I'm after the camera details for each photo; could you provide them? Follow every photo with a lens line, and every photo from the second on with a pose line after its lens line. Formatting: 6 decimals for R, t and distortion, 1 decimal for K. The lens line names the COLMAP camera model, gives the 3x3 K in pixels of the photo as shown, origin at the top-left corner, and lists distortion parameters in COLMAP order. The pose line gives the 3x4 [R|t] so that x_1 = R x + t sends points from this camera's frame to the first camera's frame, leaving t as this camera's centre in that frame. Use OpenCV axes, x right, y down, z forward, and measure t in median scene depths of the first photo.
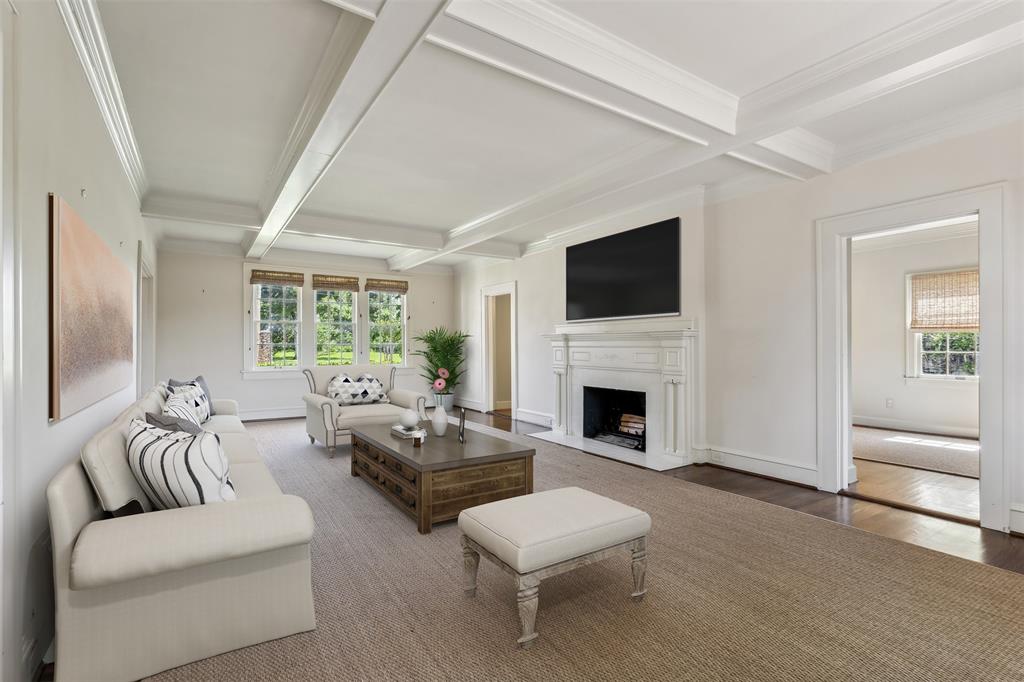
lens RADIAL K [[484.7, 0, 510.1], [0, 484.7, 344.8], [0, 0, 1]] dist [-0.009283, 0.003758]
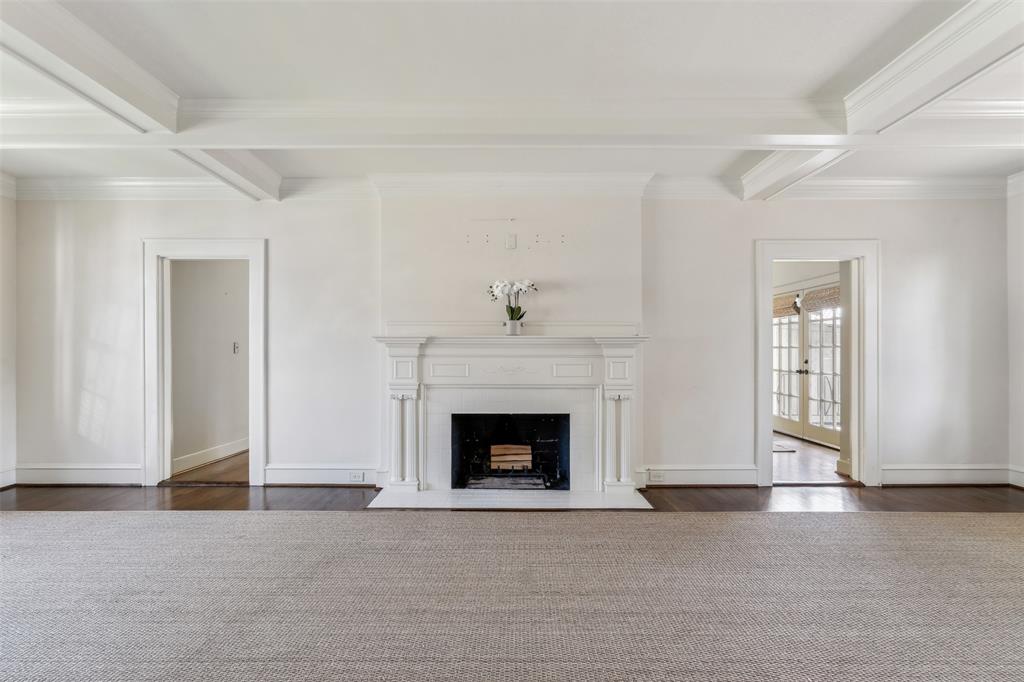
lens RADIAL K [[484.7, 0, 514.3], [0, 484.7, 351.6], [0, 0, 1]] dist [-0.009283, 0.003758]
pose [[0.545209, 0.003451, 0.838293, -0.364062], [-0.003680, 0.999992, -0.001723, -0.001322], [-0.838292, -0.002145, 0.545217, 0.543646]]
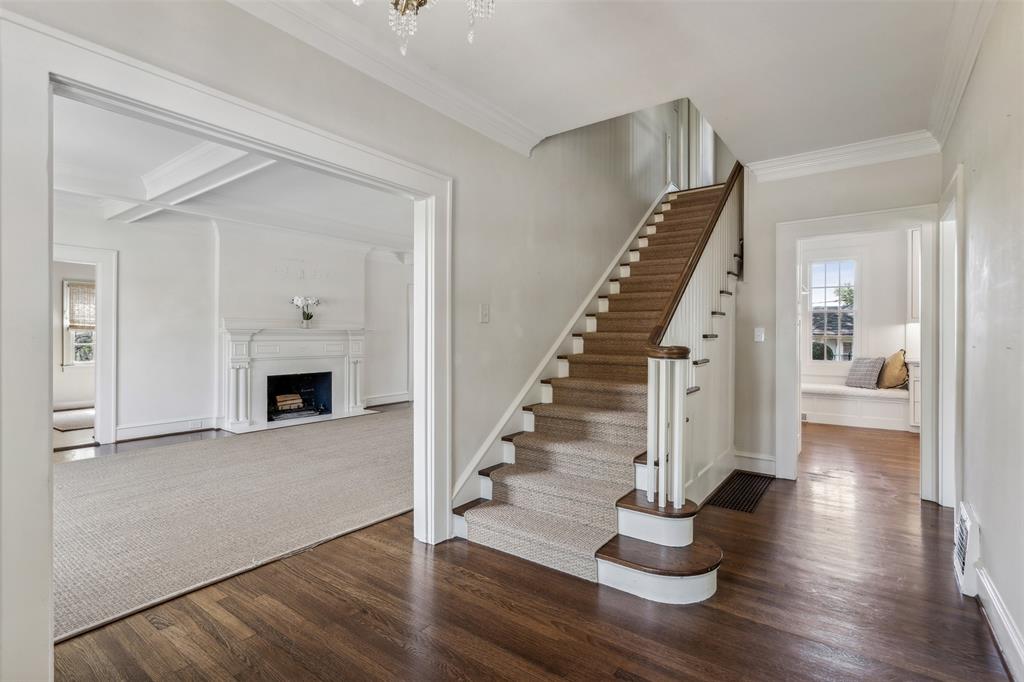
lens RADIAL K [[484.7, 0, 509.5], [0, 484.7, 336.6], [0, 0, 1]] dist [-0.009283, 0.003758]
pose [[-0.339417, -0.004349, 0.940626, -1.057916], [-0.004068, 0.999987, 0.003156, -0.010859], [-0.940627, -0.002756, -0.339431, 0.836067]]
